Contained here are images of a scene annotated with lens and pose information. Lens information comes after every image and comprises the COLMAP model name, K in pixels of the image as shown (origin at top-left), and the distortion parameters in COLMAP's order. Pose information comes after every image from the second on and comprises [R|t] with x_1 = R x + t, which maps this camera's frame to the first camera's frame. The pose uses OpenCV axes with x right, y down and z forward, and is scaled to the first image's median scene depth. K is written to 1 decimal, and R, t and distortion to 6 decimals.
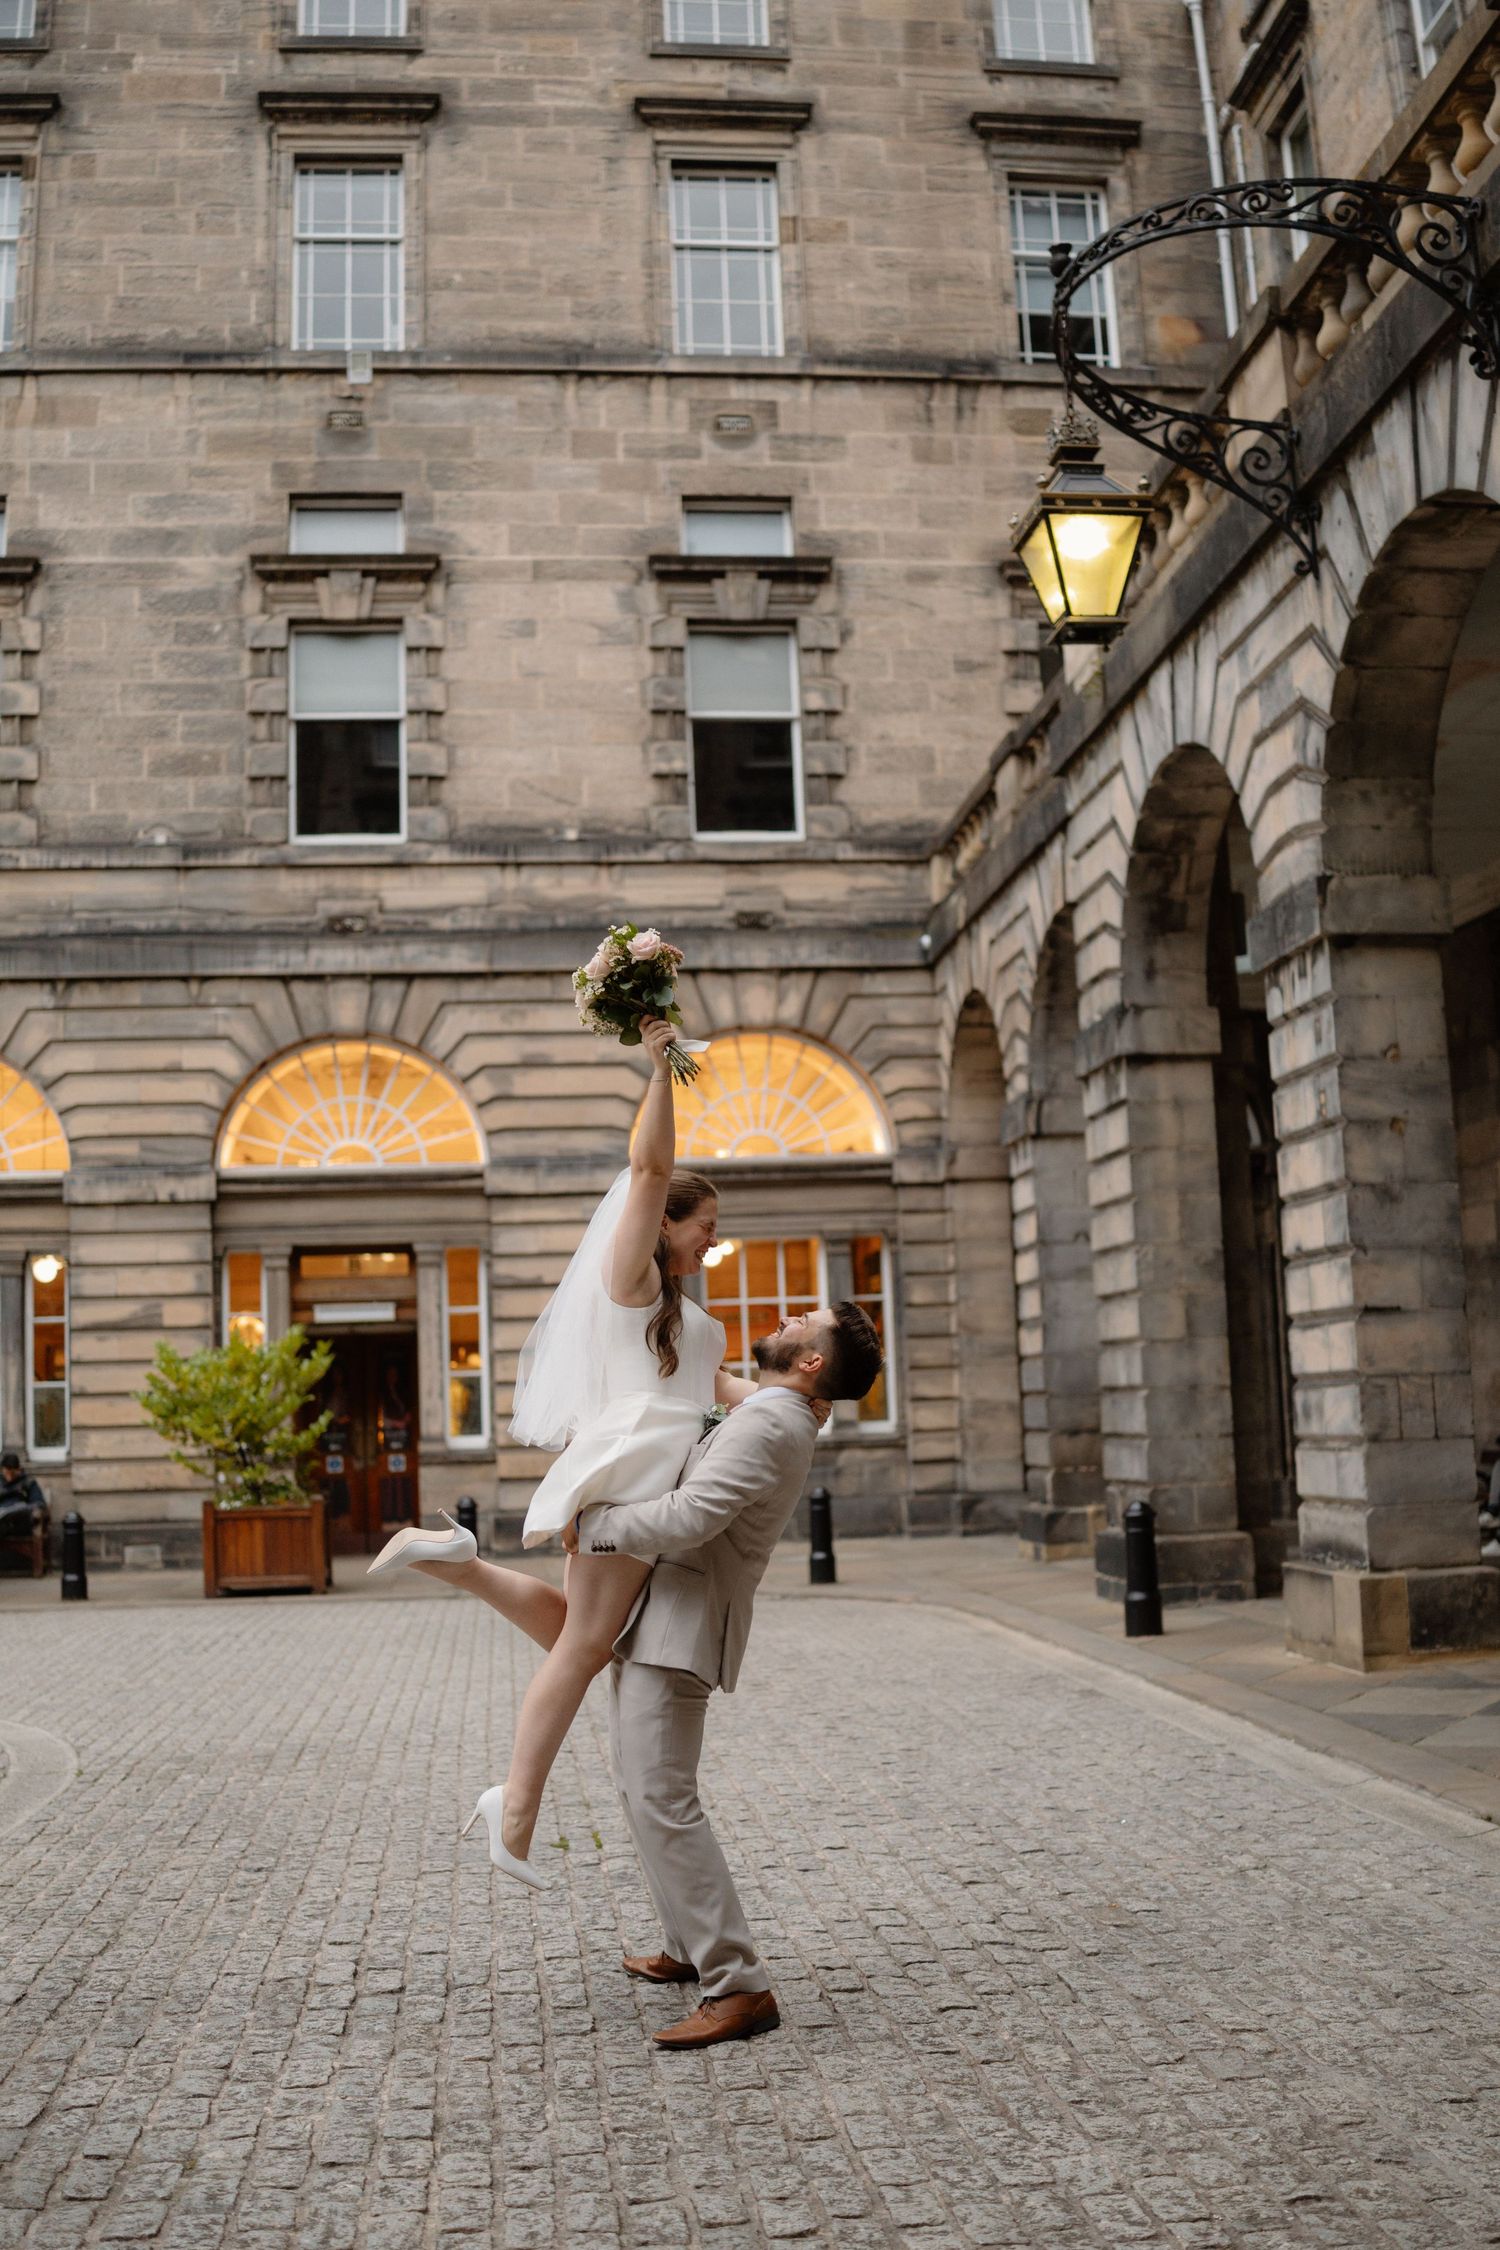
lens RADIAL K [[2175.1, 0, 750.0], [0, 2175.1, 1125.0], [0, 0, 1]] dist [-0.116349, 0.017700]
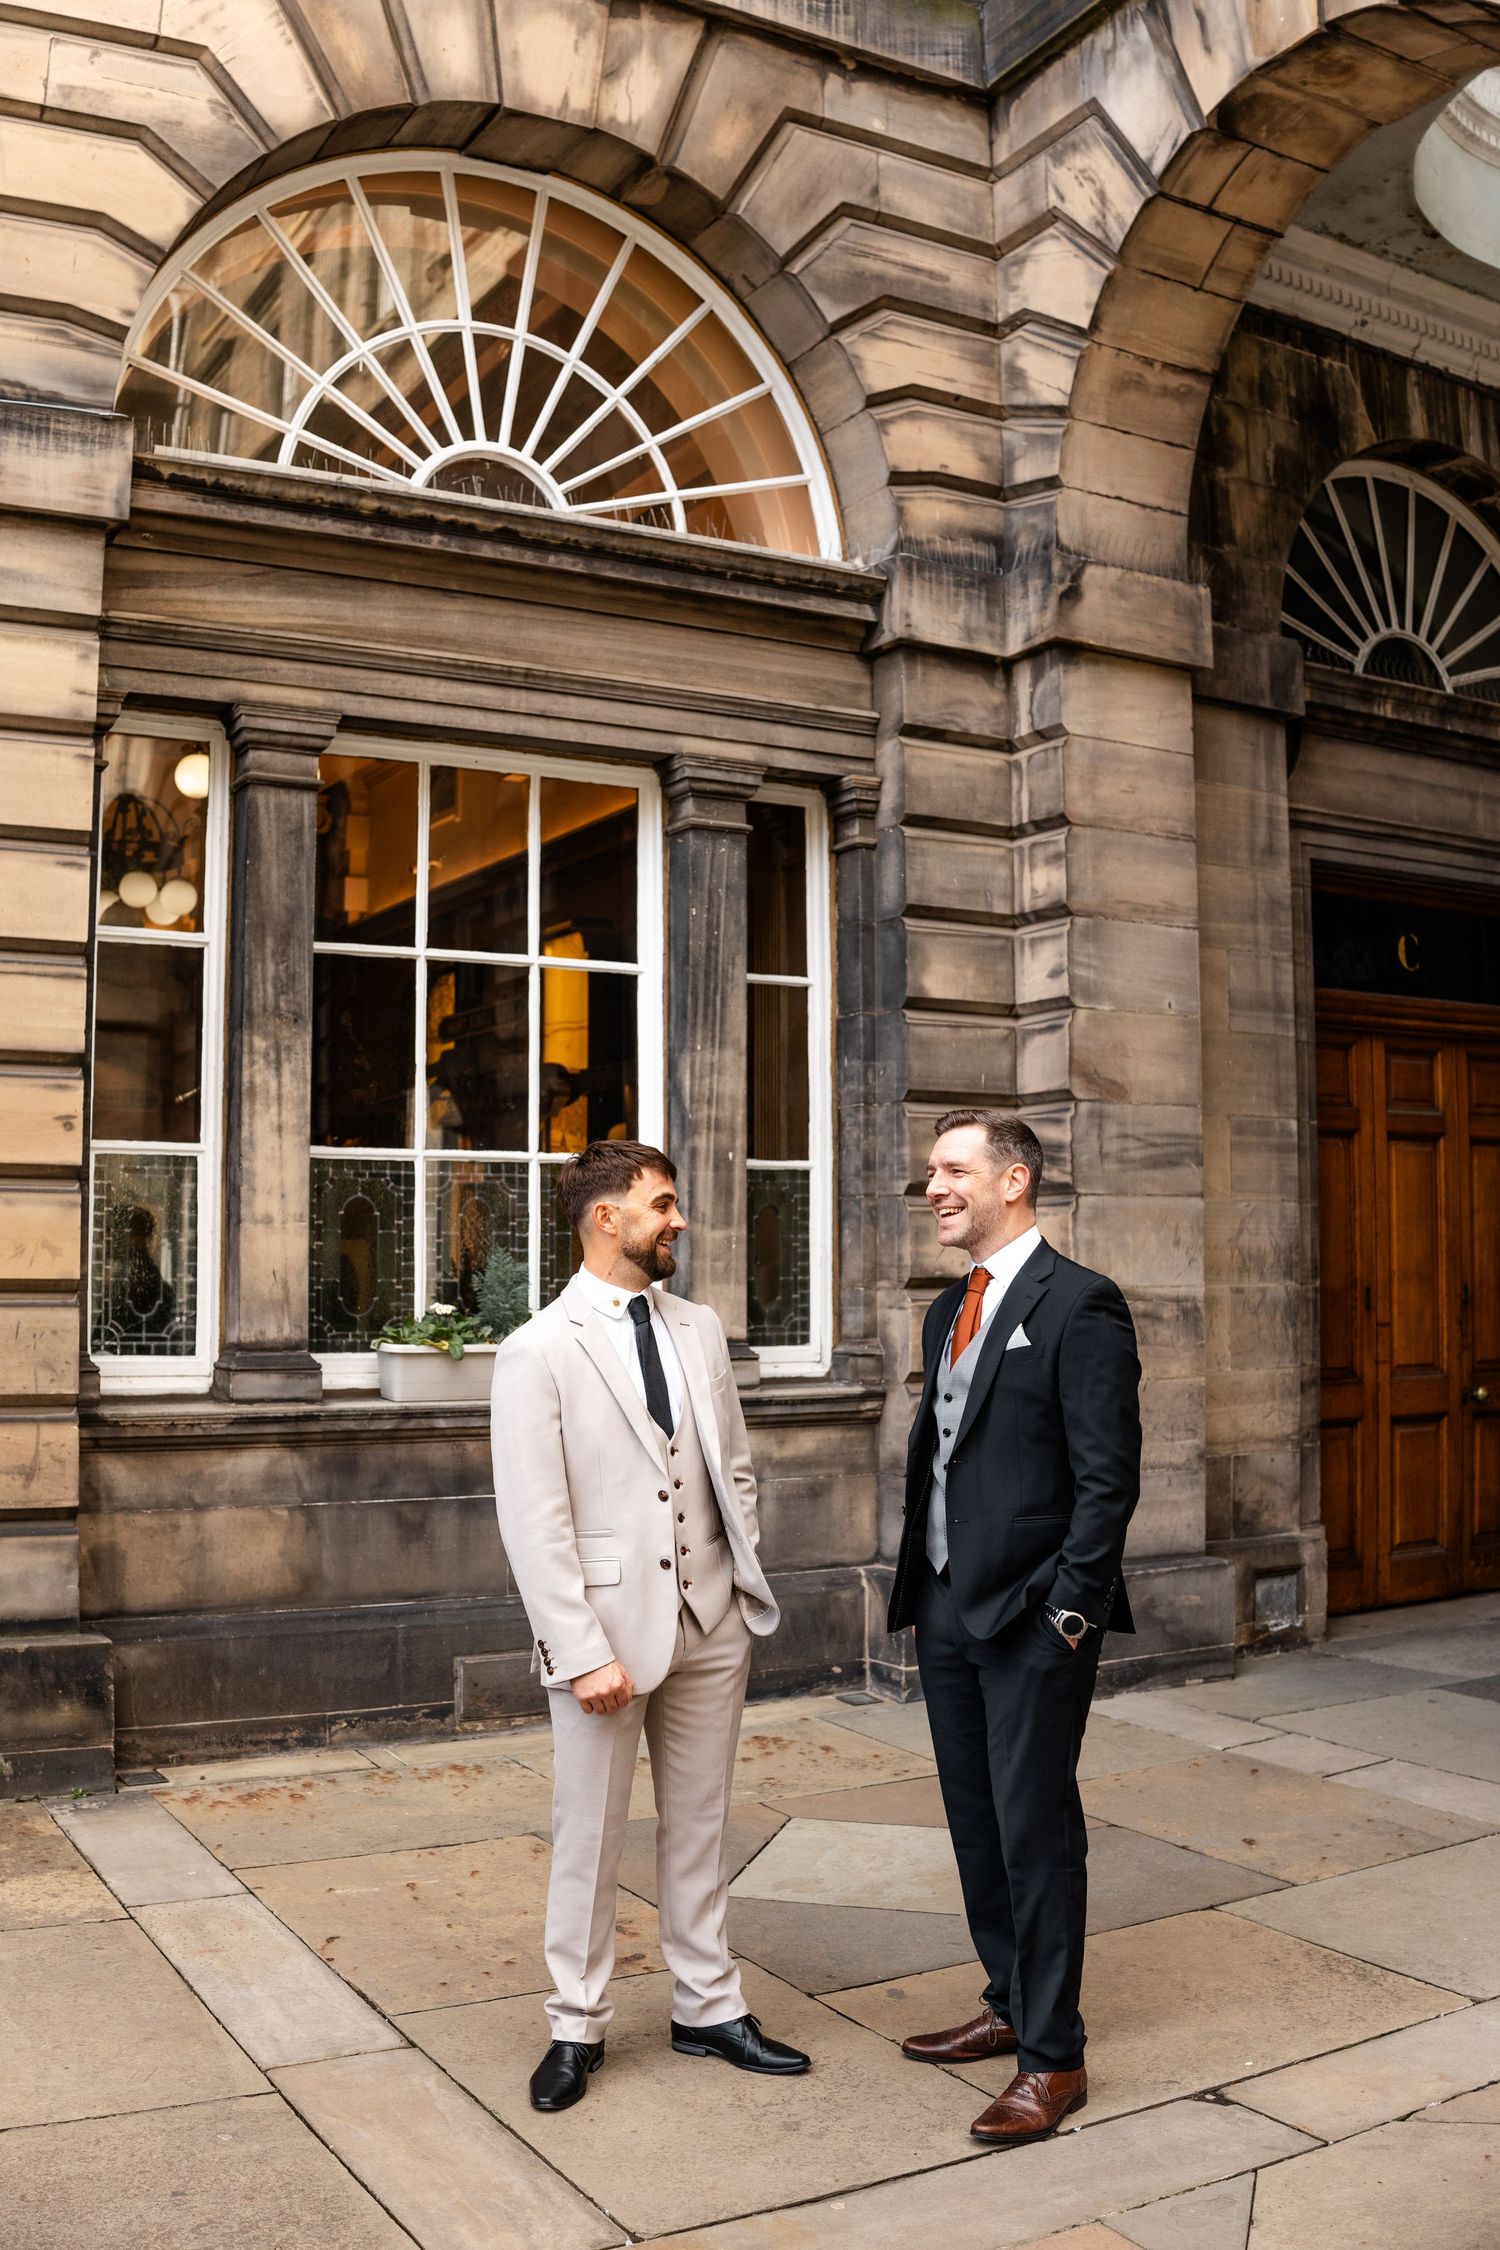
lens RADIAL K [[2093.1, 0, 724.1], [0, 2093.1, 1116.4], [0, 0, 1]] dist [-0.209079, 0.027046]
pose [[0.921275, 0.064625, 0.383505, -0.075801], [-0.088801, 0.995003, 0.045652, 0.087456], [-0.378638, -0.076114, 0.922410, 0.704490]]
